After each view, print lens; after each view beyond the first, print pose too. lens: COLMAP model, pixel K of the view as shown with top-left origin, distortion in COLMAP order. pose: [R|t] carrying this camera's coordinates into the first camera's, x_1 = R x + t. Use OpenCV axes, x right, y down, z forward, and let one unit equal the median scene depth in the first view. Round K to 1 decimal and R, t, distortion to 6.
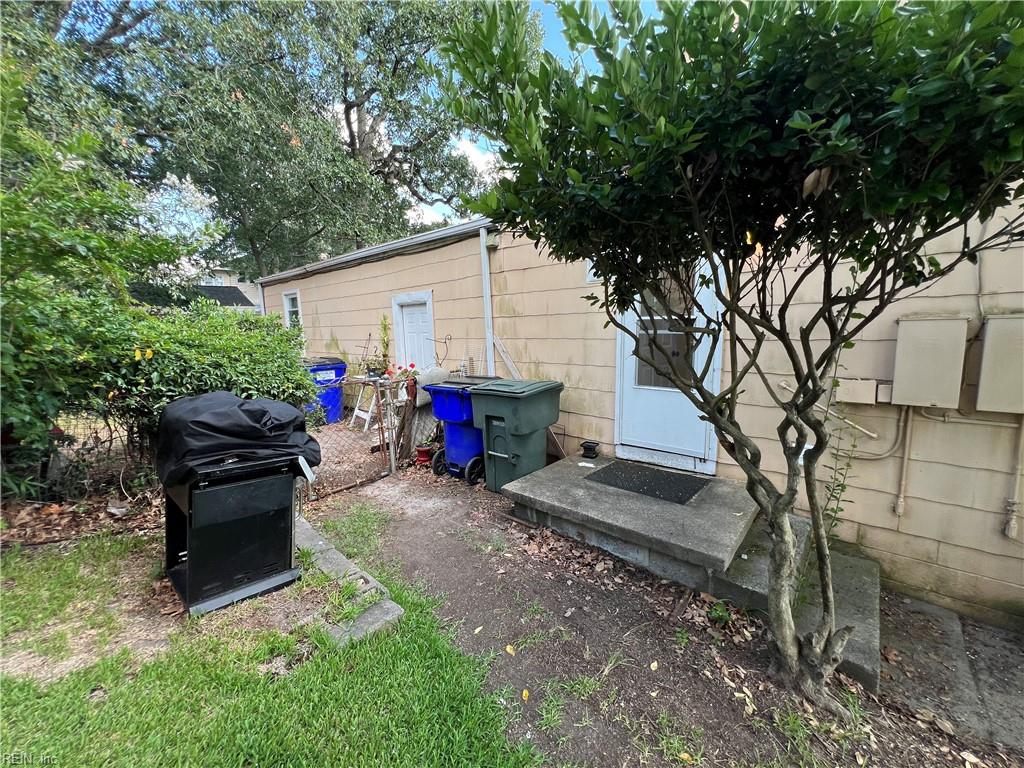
lens RADIAL K [[409.8, 0, 512.0], [0, 409.8, 384.0], [0, 0, 1]] dist [0.000695, 0.000162]
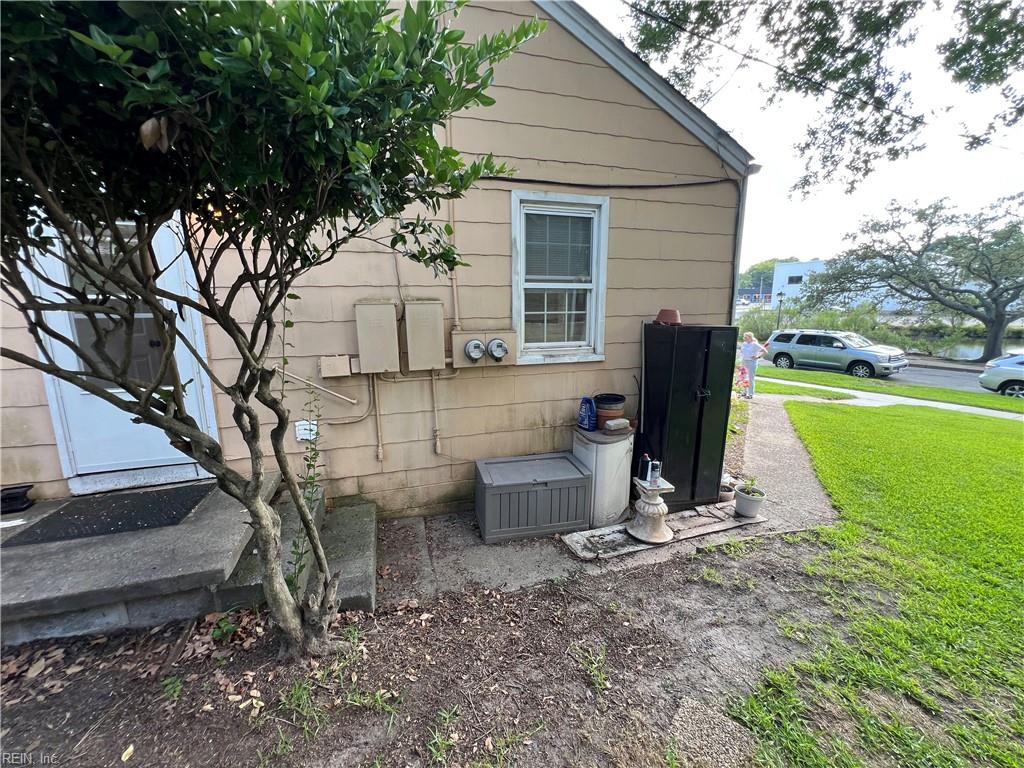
lens RADIAL K [[409.8, 0, 512.0], [0, 409.8, 384.0], [0, 0, 1]] dist [0.000695, 0.000162]
pose [[0.532106, -0.142284, 0.834637, 0.150113], [0.116643, 0.988698, 0.094184, 0.017601], [-0.838605, 0.047238, 0.542688, -0.034590]]
